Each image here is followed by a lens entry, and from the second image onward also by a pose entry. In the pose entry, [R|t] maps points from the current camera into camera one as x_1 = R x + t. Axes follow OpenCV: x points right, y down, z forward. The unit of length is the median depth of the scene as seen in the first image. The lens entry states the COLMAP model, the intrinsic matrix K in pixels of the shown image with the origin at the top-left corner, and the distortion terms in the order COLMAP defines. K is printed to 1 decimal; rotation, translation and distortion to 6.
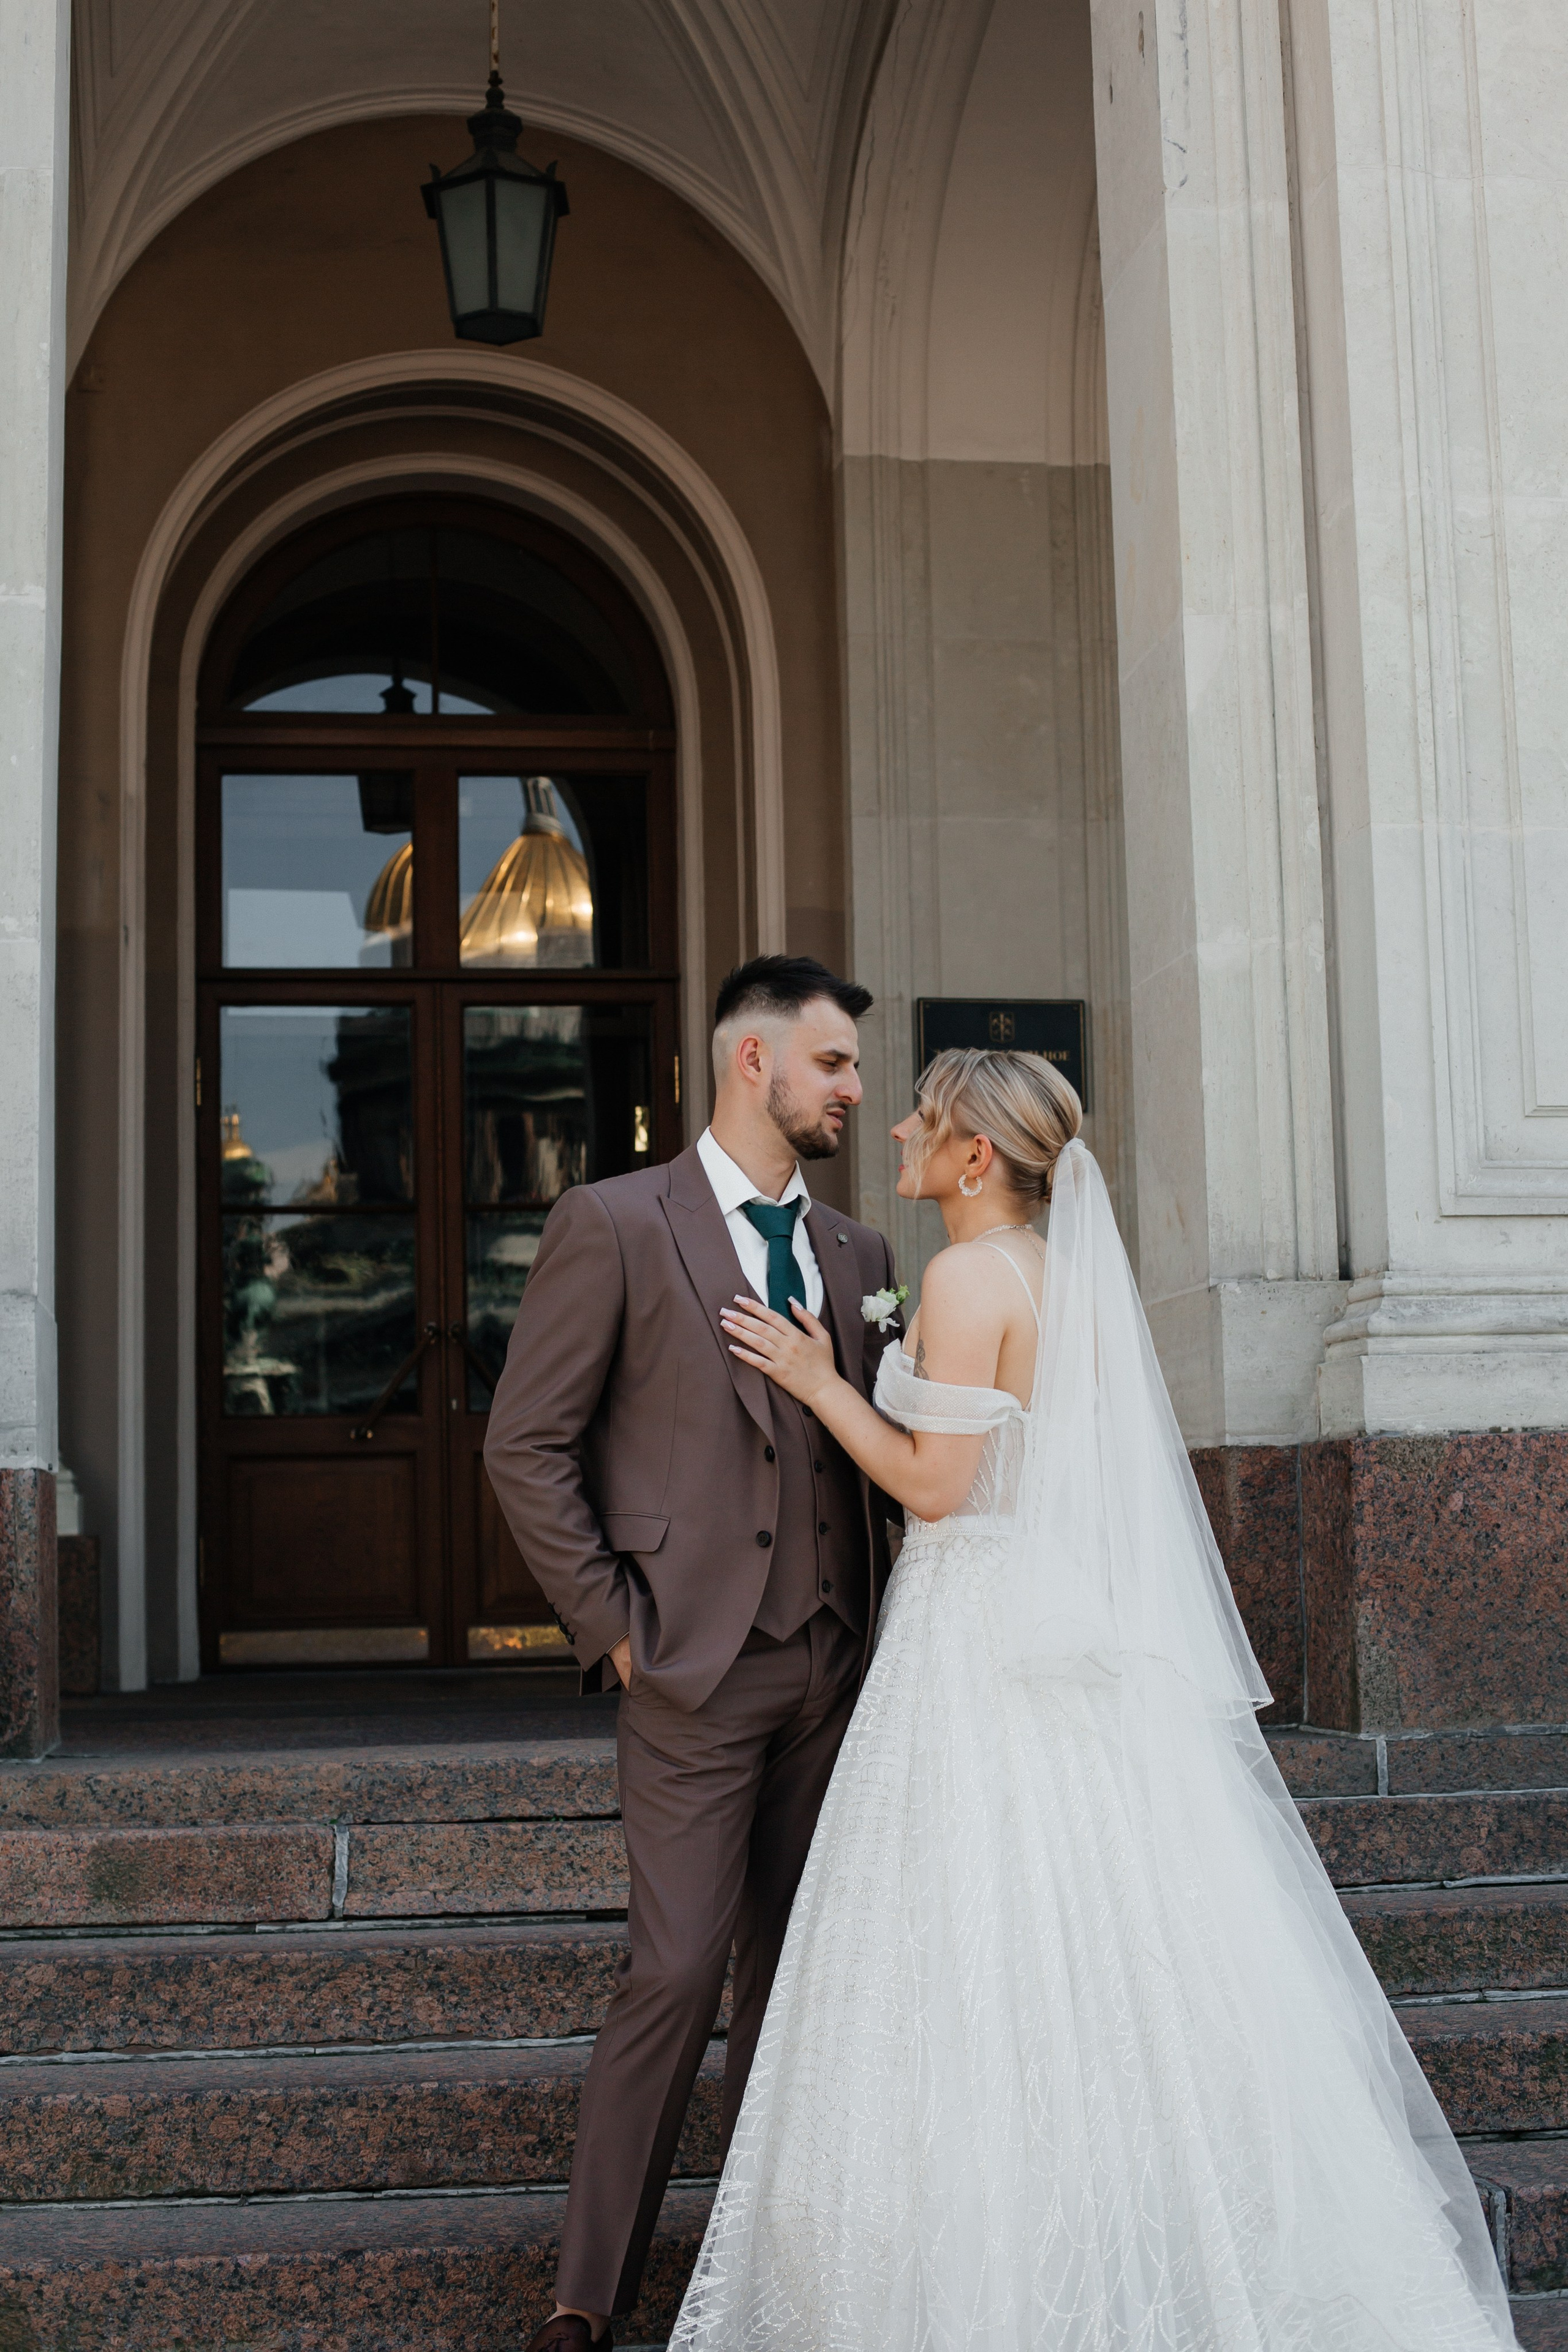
lens RADIAL K [[3419.7, 0, 786.6], [0, 3419.7, 1219.0], [0, 0, 1]] dist [-0.122522, 0.058390]
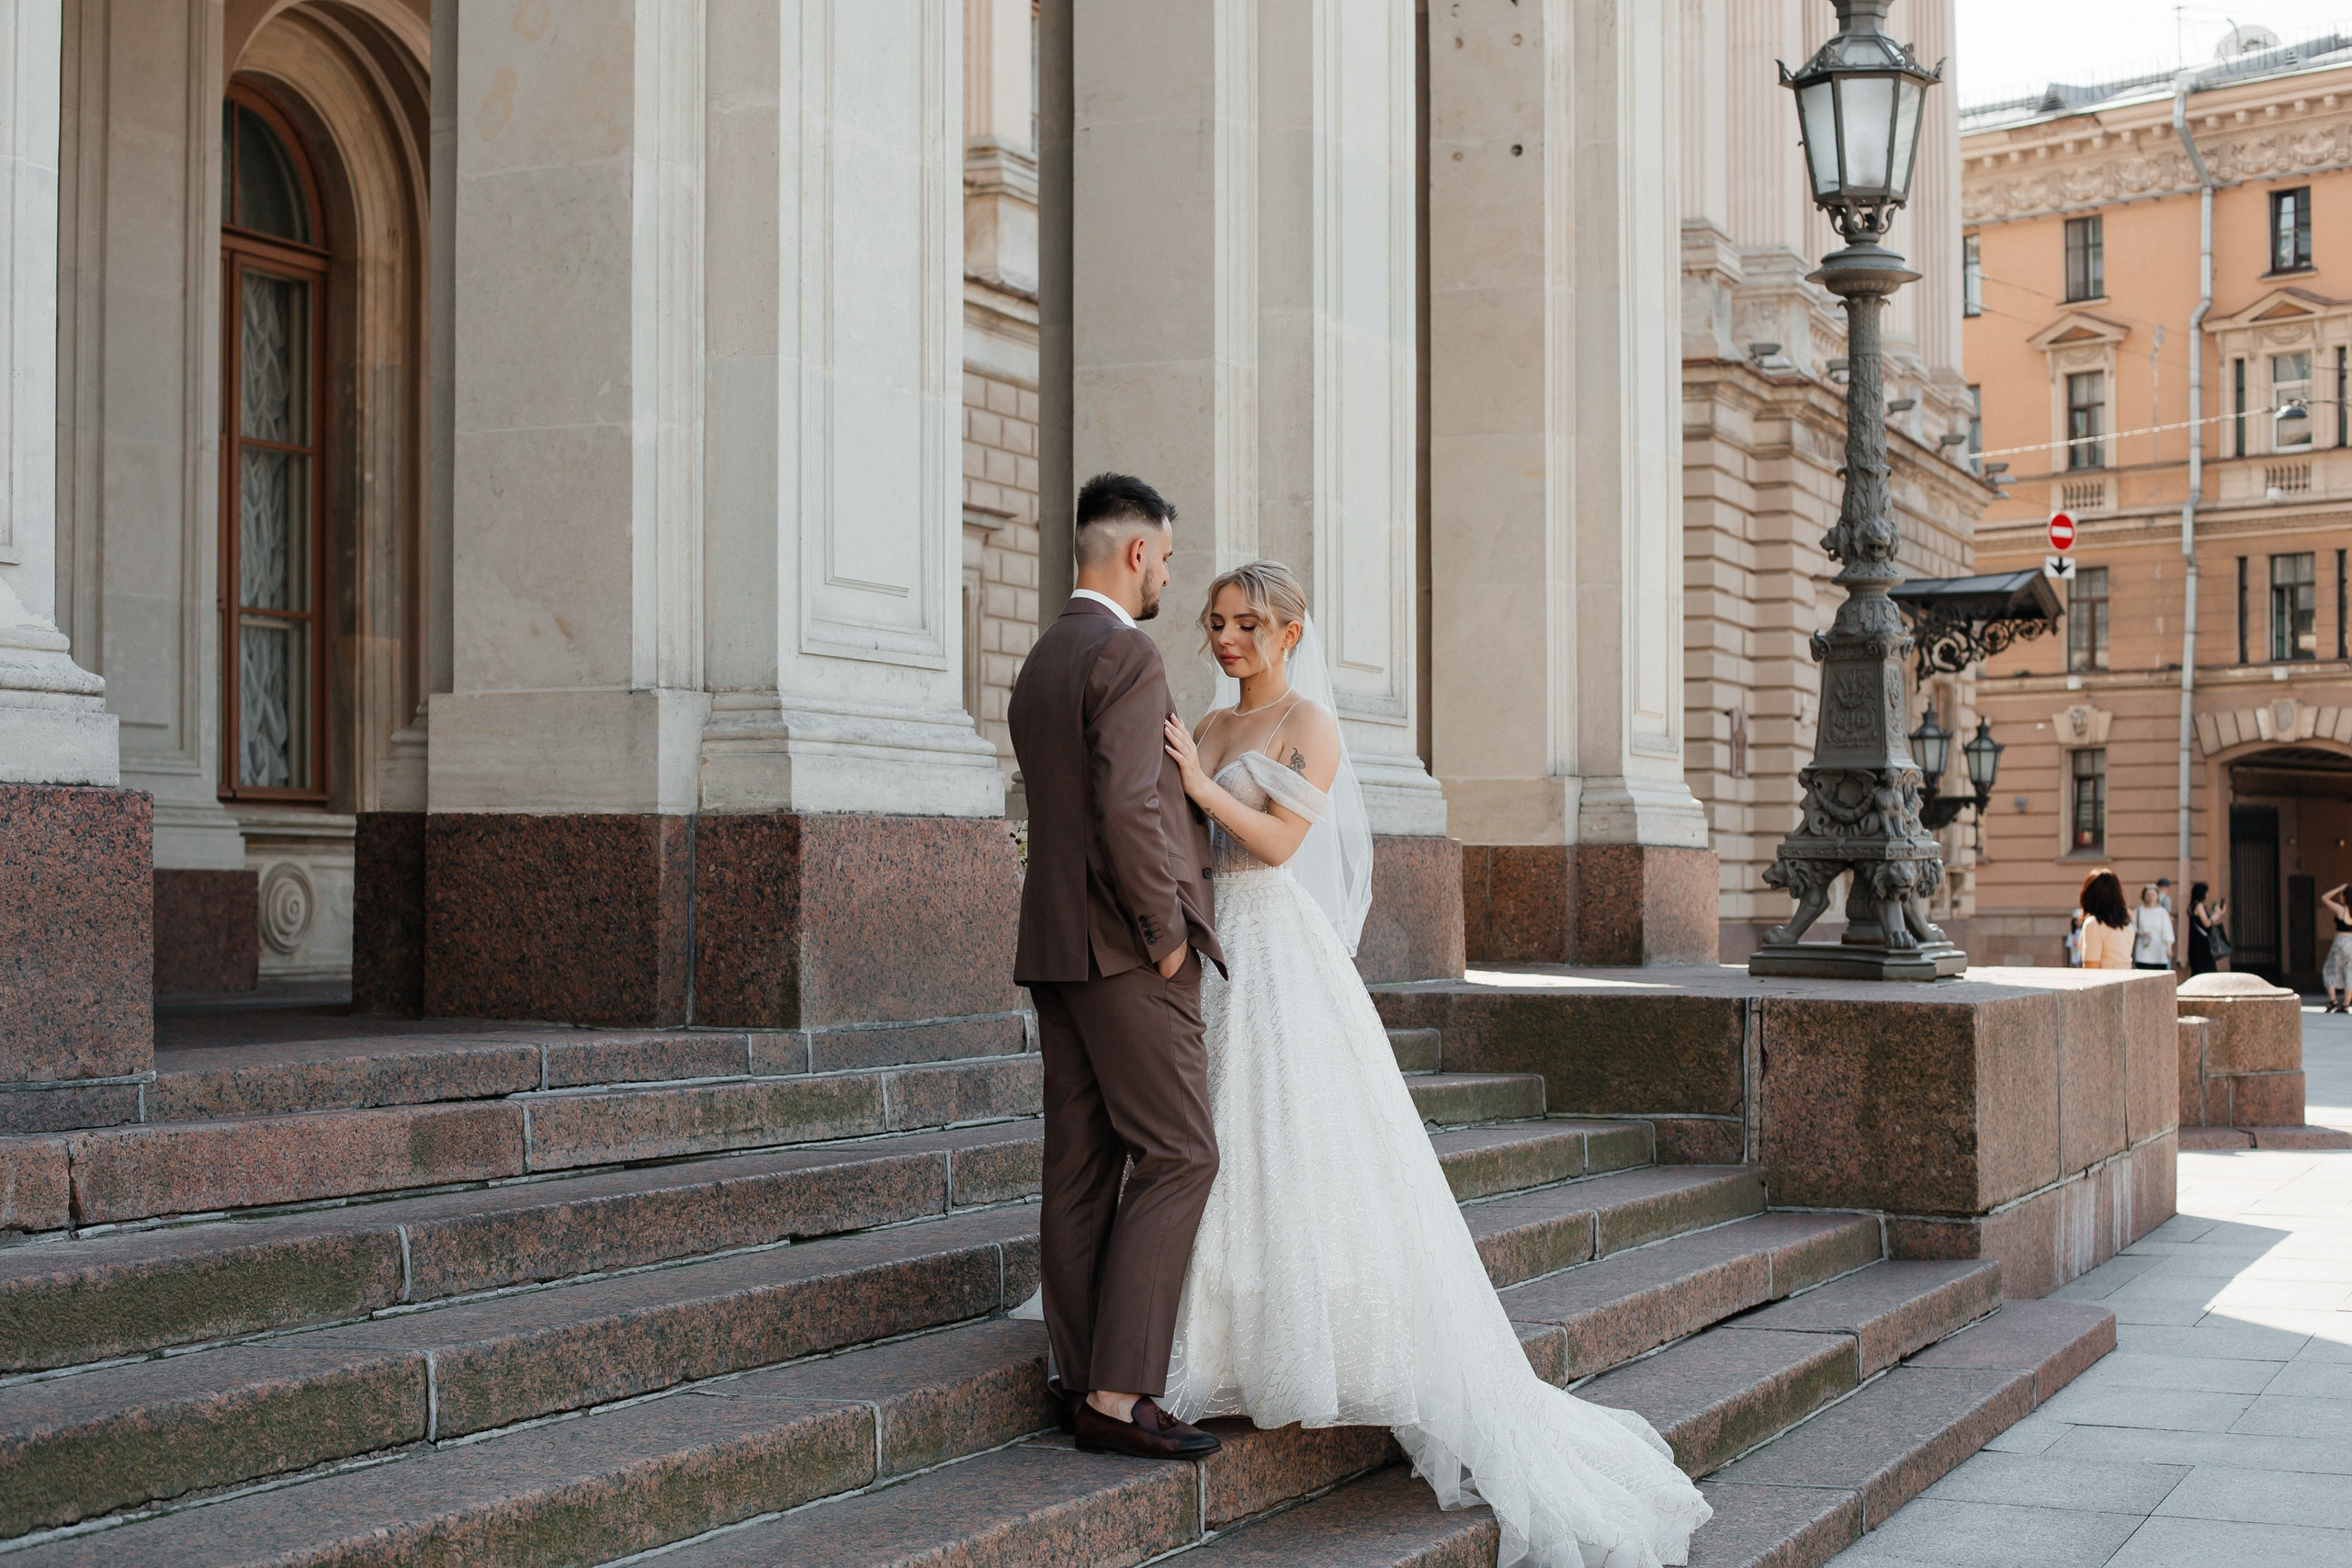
lens RADIAL K [[3659.8, 0, 1229.6], [0, 3659.8, 912.7], [0, 0, 1]] dist [-0.059889, -0.020834]
pose [[0.523815, 0.017691, 0.851648, -0.994348], [-0.096995, 0.994520, 0.038999, 0.029827], [-0.846292, -0.103034, 0.522661, 0.082971]]
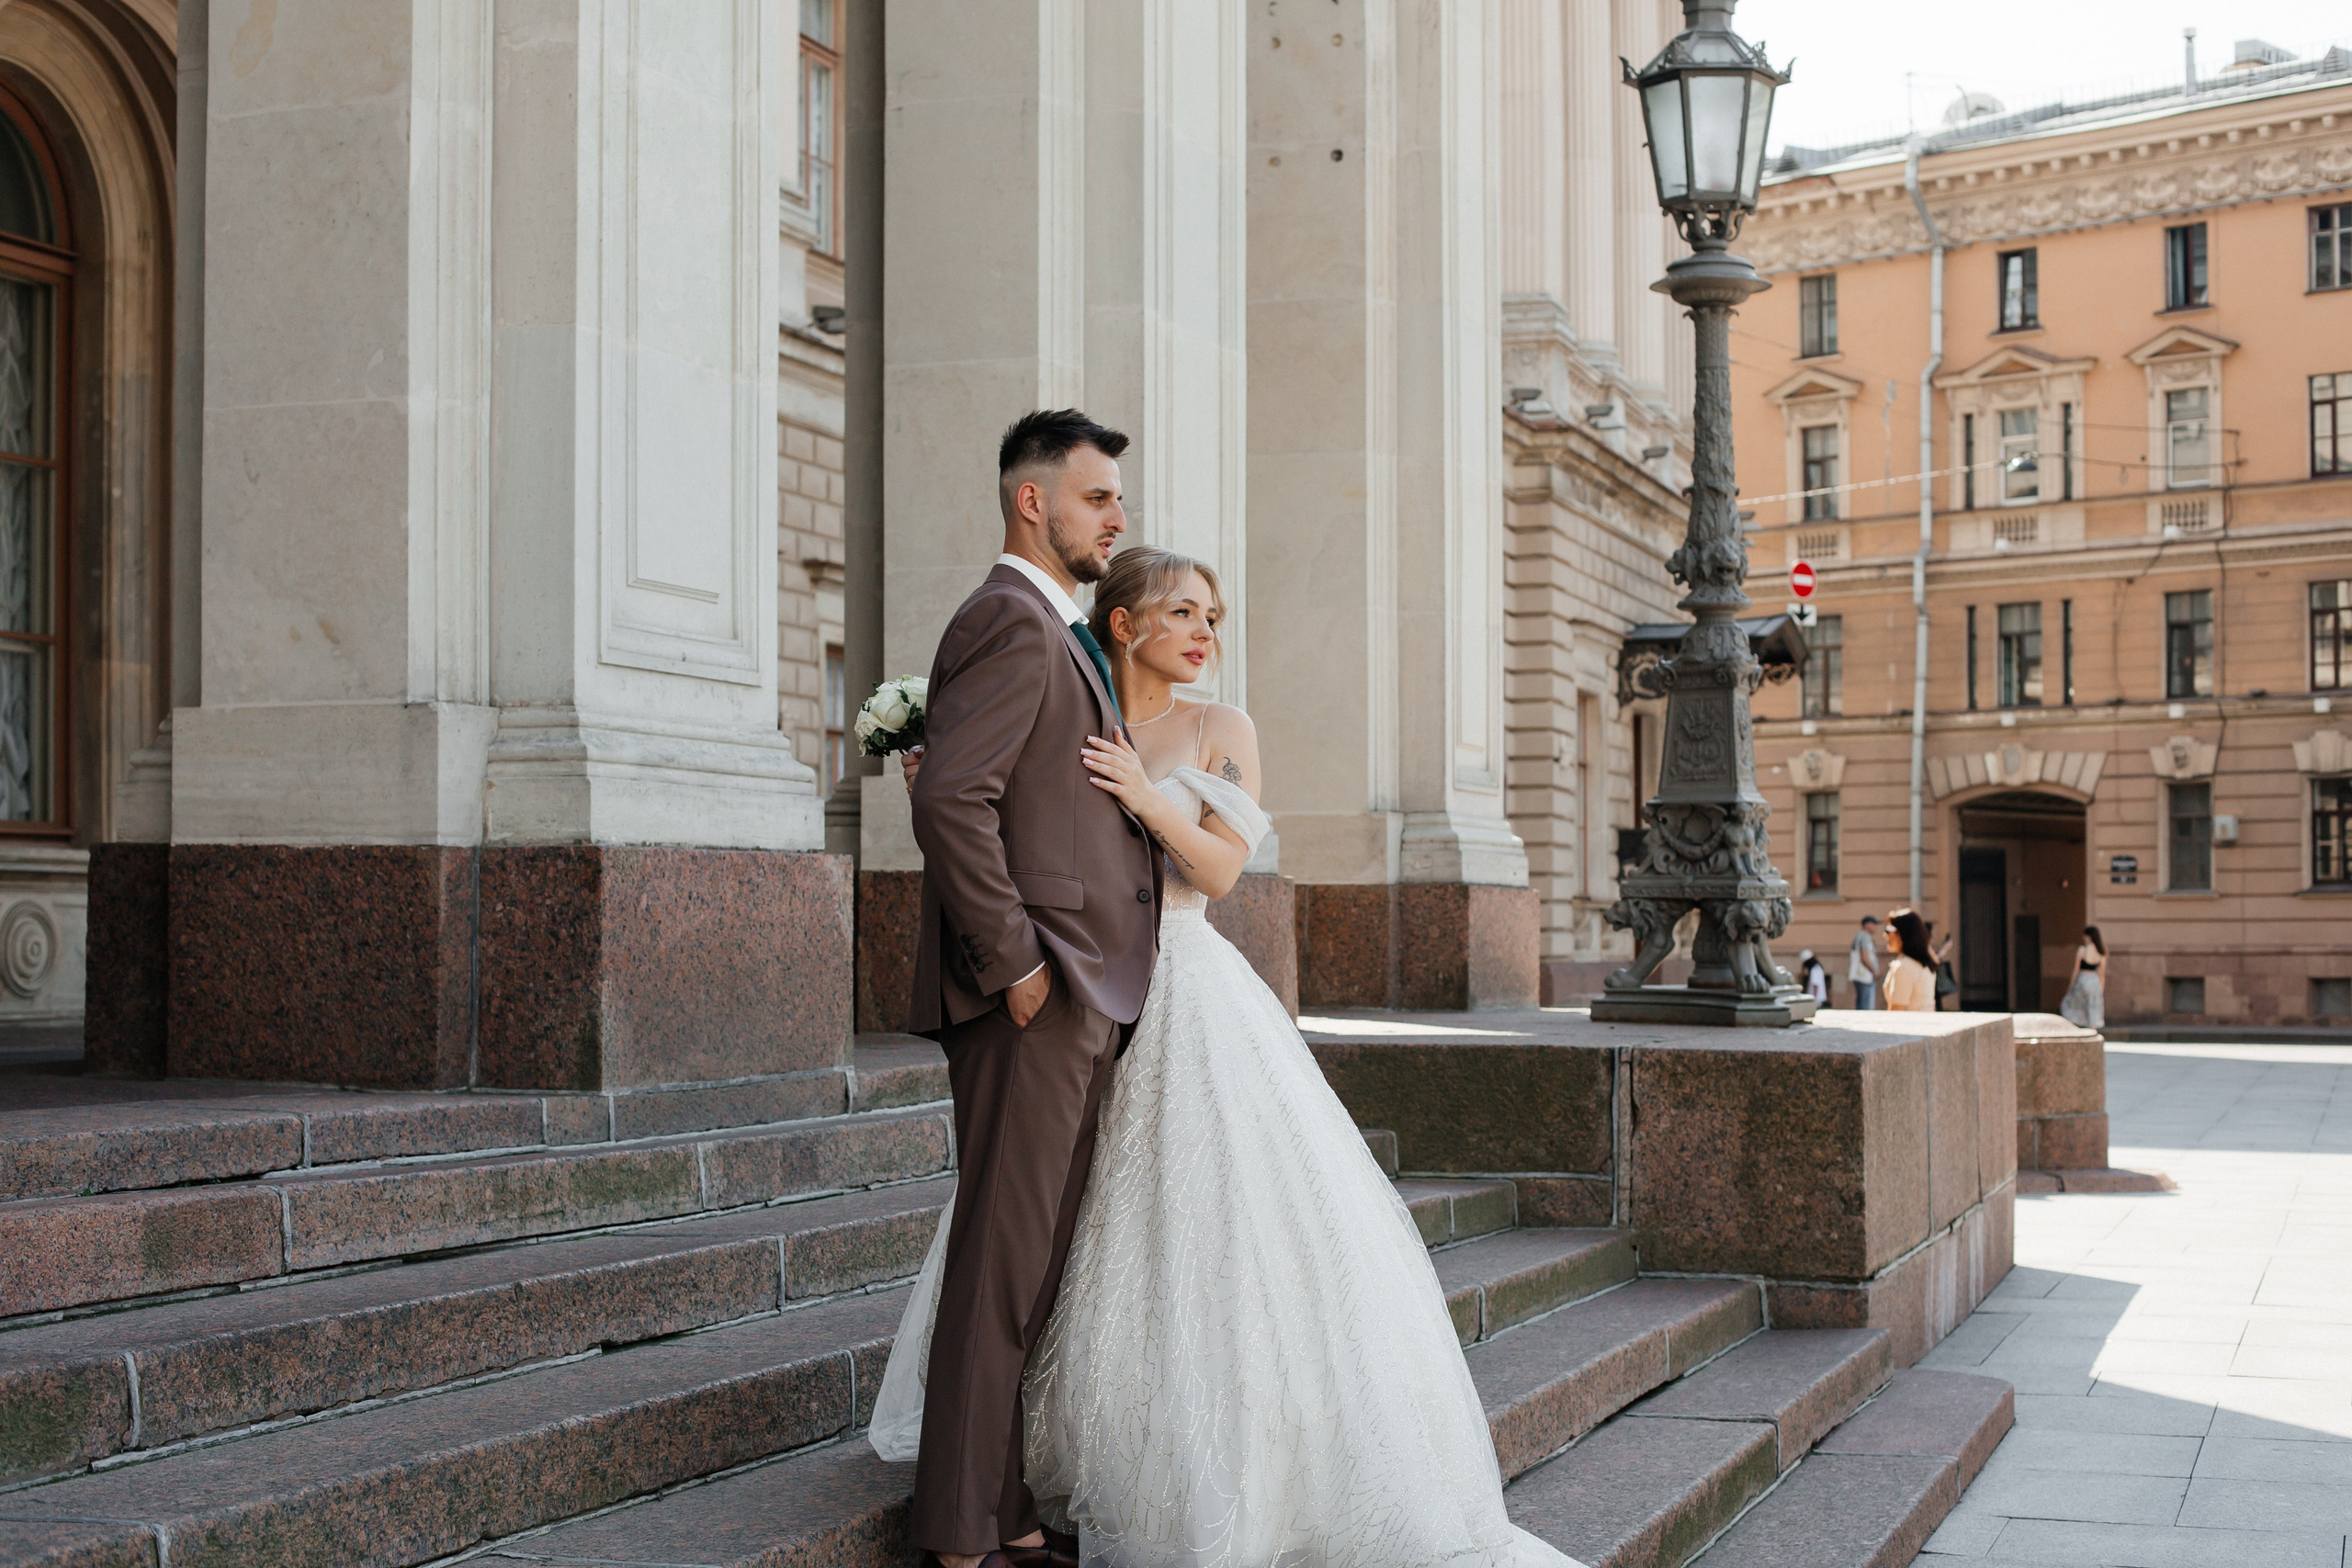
lens RADIAL K [[3551.7, 0, 1218.7], [0, 3551.7, 943.6], [0, 0, 1]] dist [-0.078261, 0.019152]
pose [[0.464386, 0.019356, 0.885421, -0.836510], [-0.099097, 0.994618, 0.030231, 0.039481], [-0.880071, -0.101782, 0.463805, 0.227903]]
